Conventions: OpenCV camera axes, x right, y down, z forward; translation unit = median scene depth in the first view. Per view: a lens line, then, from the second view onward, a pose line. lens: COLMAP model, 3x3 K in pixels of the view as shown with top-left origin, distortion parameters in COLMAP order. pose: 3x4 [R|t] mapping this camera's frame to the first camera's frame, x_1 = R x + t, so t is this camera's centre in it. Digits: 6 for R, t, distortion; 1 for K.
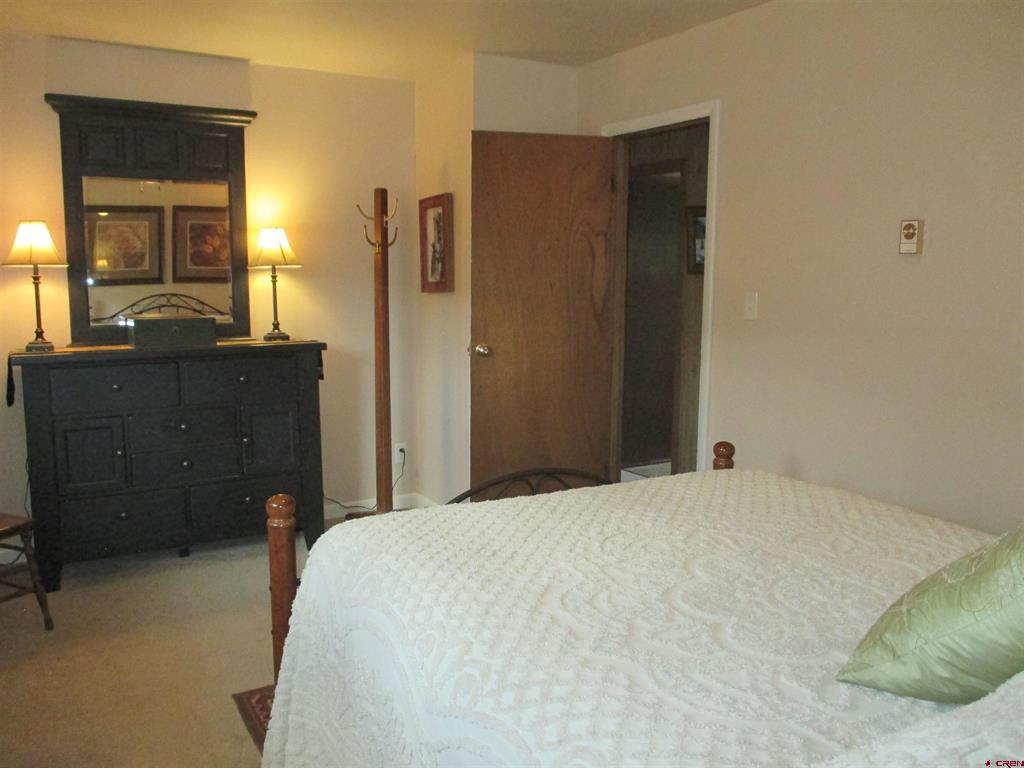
lens RADIAL K [[849.0, 0, 511.6], [0, 849.0, 383.7], [0, 0, 1]] dist [-0.033487, 0.019272]
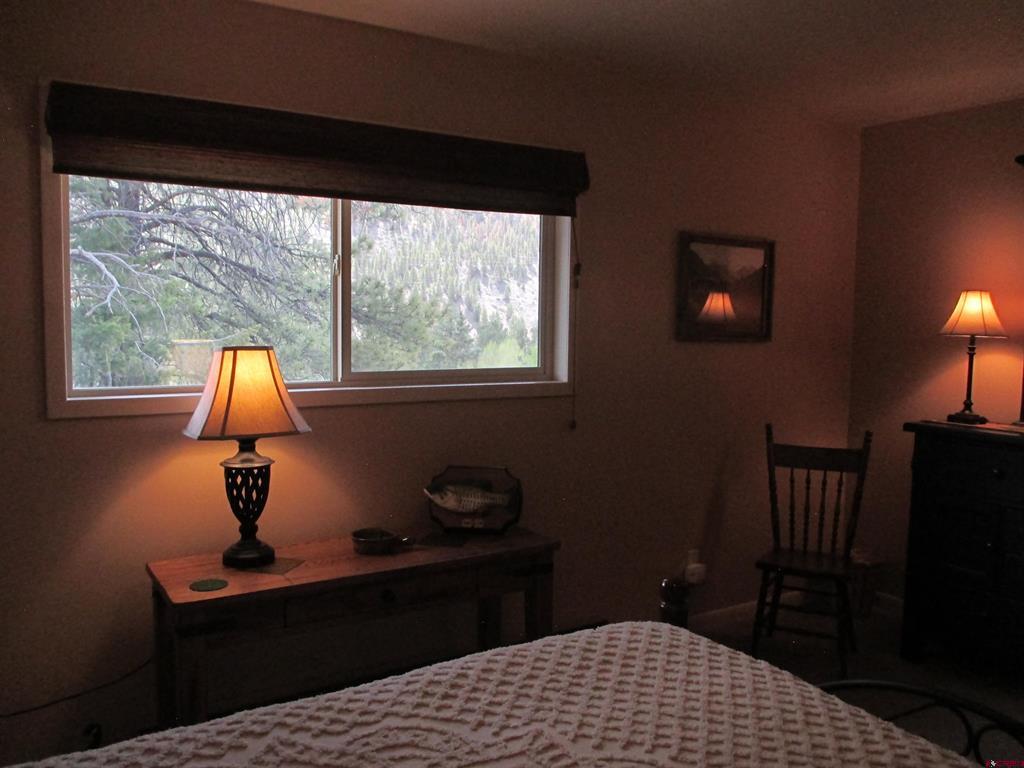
lens RADIAL K [[849.0, 0, 513.6], [0, 849.0, 385.3], [0, 0, 1]] dist [-0.033487, 0.019272]
pose [[0.030568, 0.069054, -0.997144, 0.708866], [-0.137150, 0.988464, 0.064249, -0.131146], [0.990078, 0.134795, 0.039686, 0.787249]]
